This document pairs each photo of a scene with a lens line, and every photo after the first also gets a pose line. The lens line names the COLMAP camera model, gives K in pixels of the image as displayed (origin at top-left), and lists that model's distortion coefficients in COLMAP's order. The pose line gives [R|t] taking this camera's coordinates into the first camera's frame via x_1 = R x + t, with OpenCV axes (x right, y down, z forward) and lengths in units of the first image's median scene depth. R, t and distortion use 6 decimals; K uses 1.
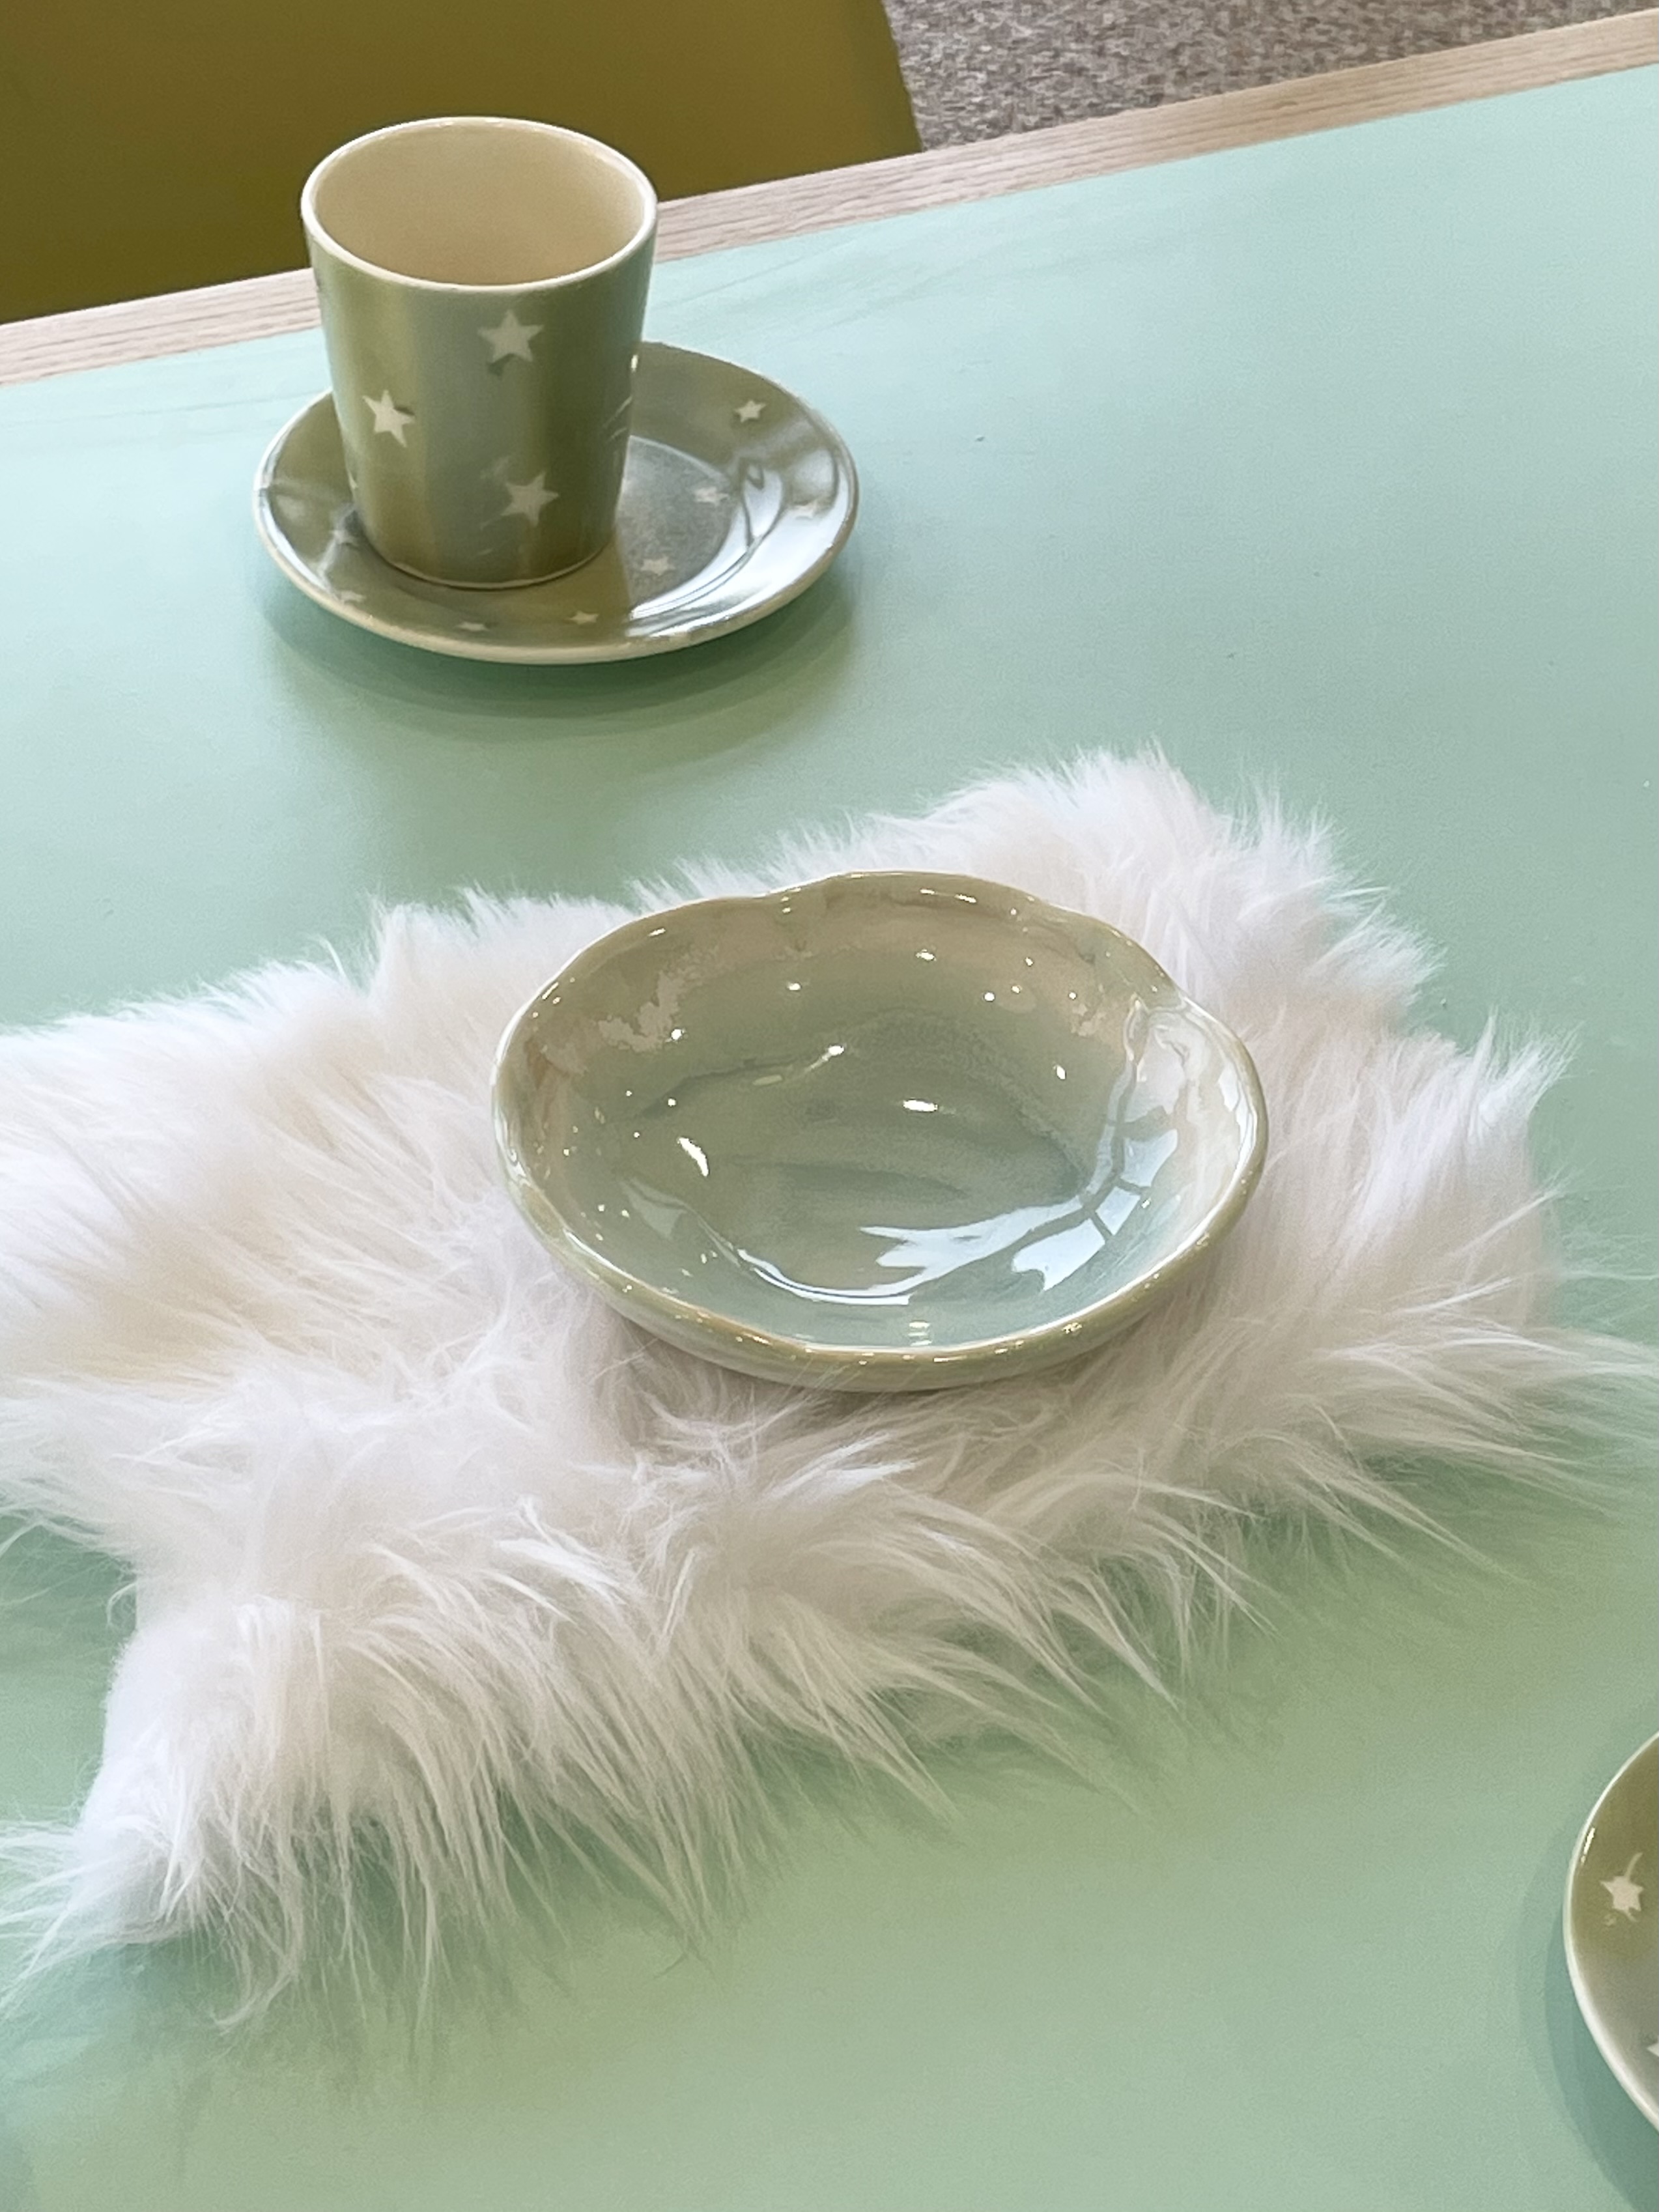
lens RADIAL K [[4338.0, 0, 829.5], [0, 4338.0, 1106.0], [0, 0, 1]] dist [0.107902, -0.098522]
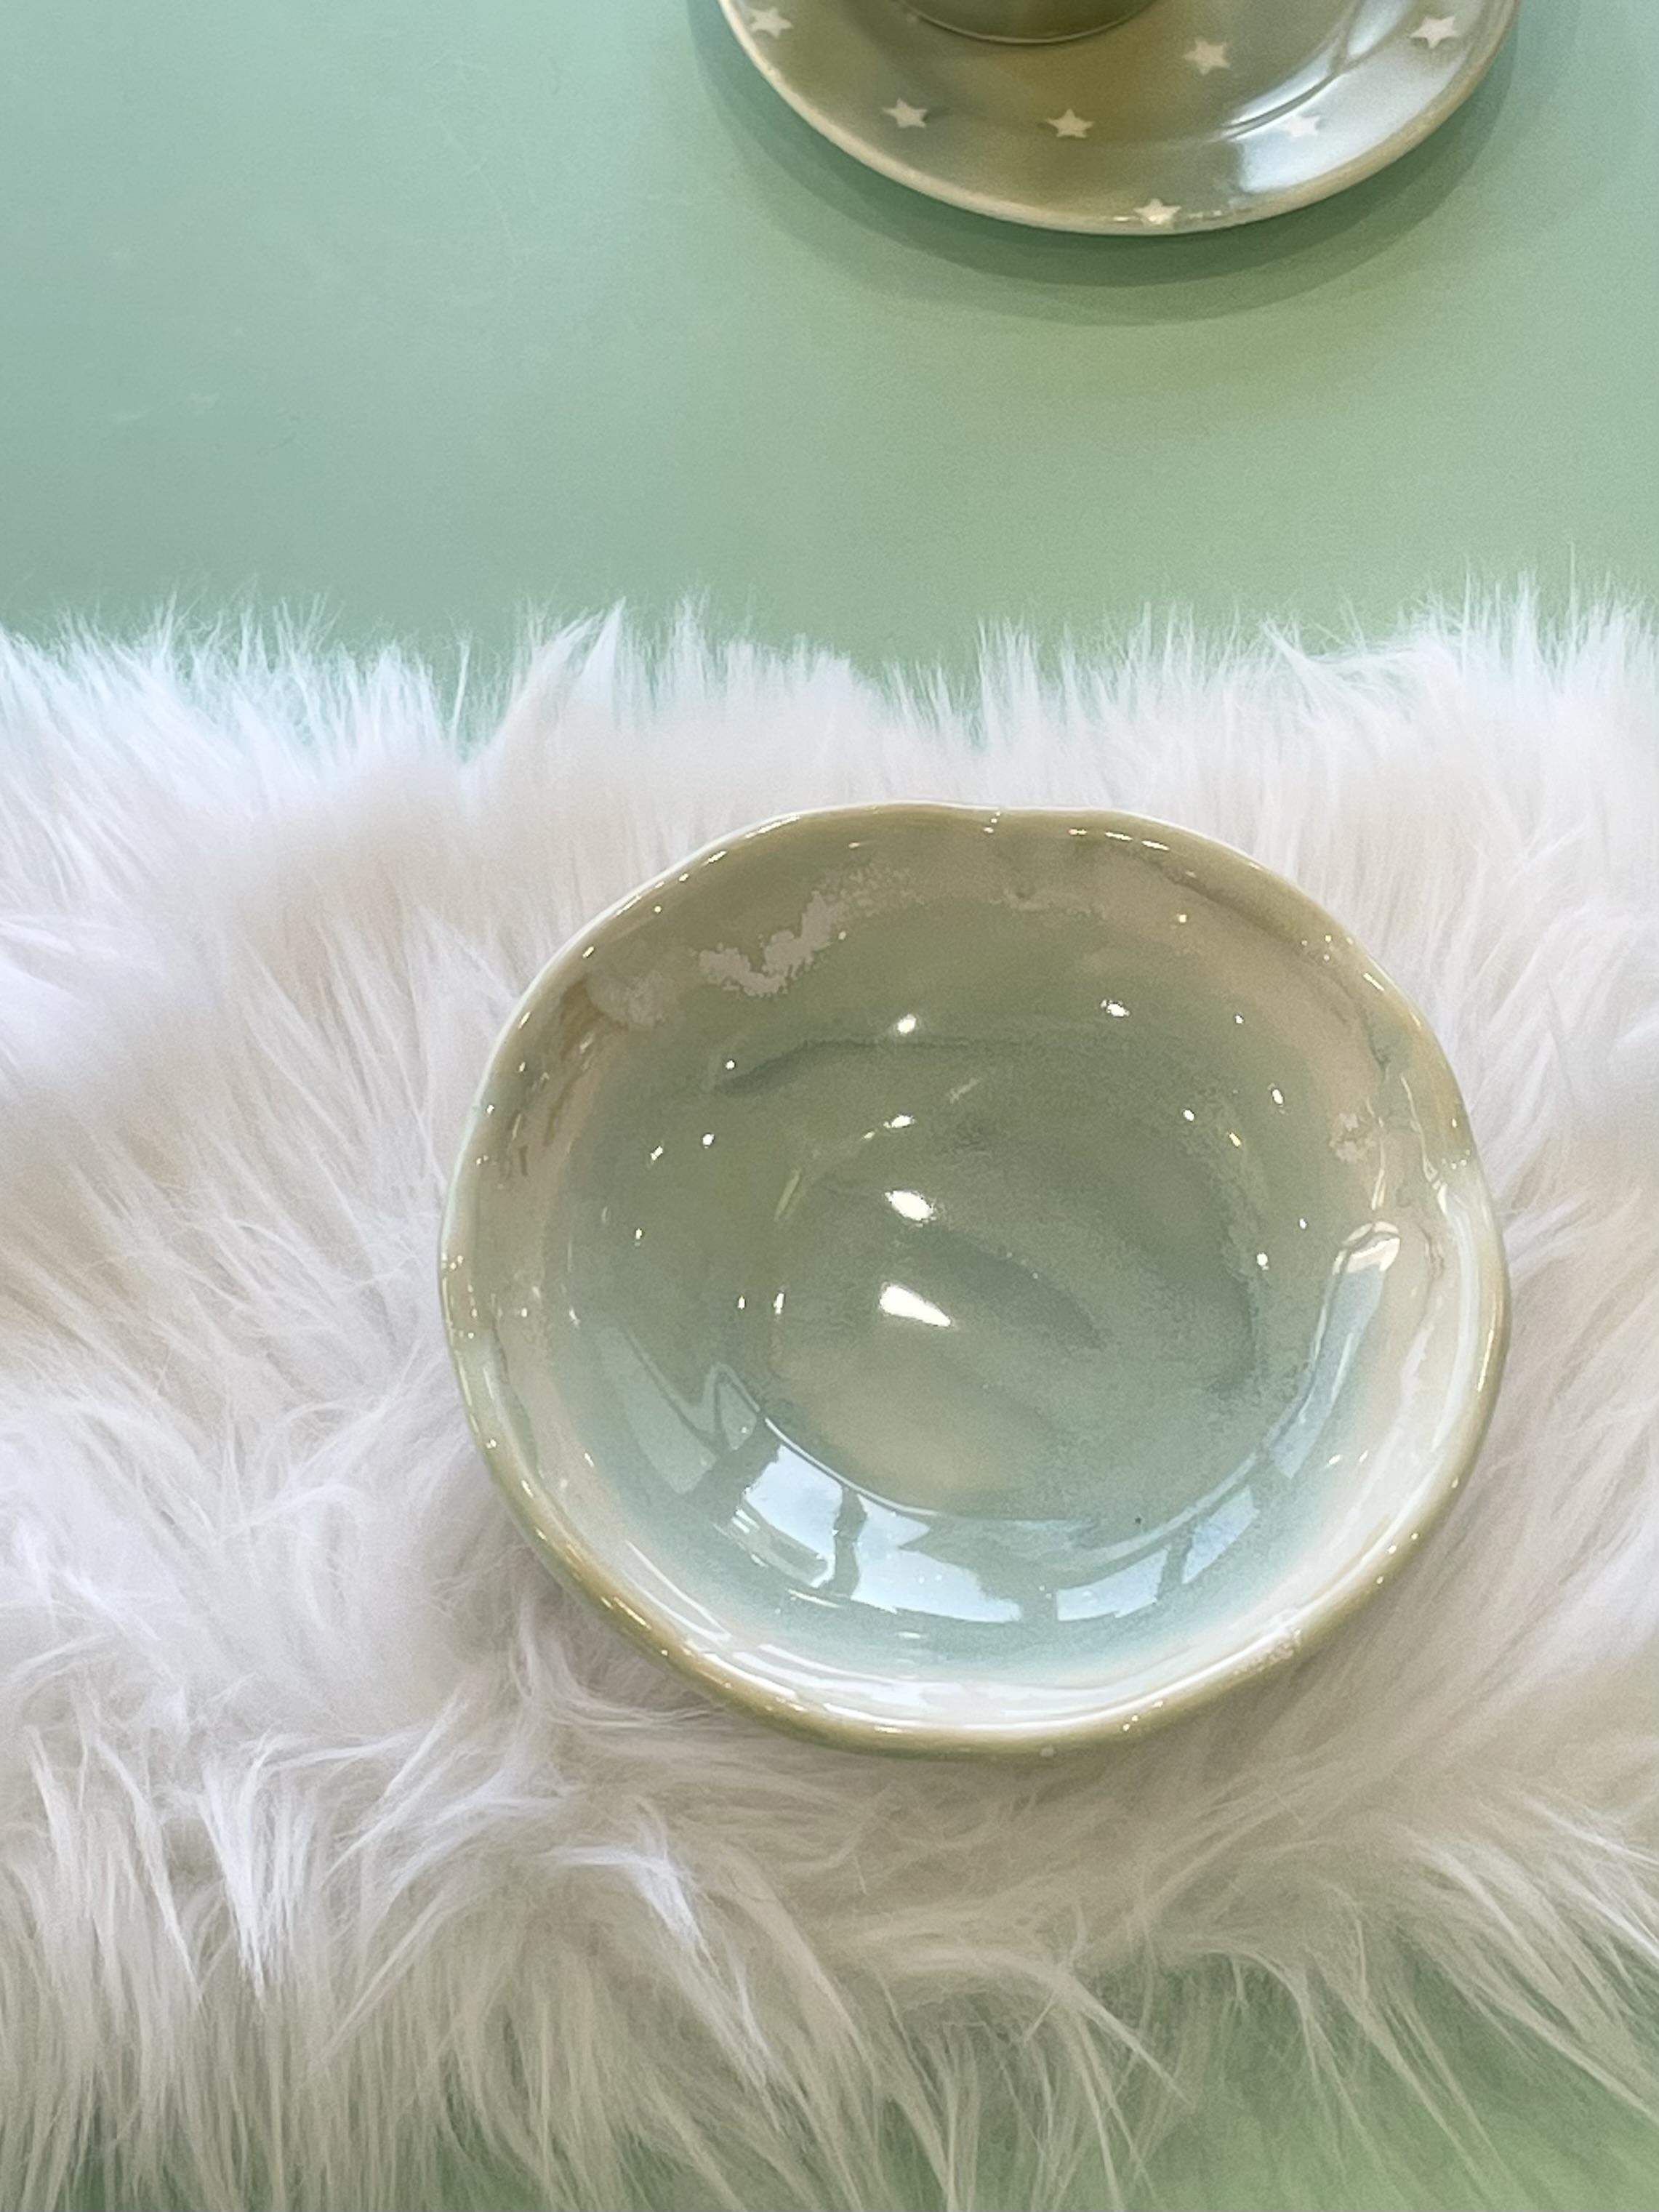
lens RADIAL K [[4338.2, 0, 829.5], [0, 4338.2, 1106.0], [0, 0, 1]] dist [0.107902, -0.098522]
pose [[0.930753, 0.318381, -0.179811, 0.106598], [-0.233549, 0.896024, 0.377619, -0.276516], [0.281342, -0.309475, 0.908335, 0.328975]]
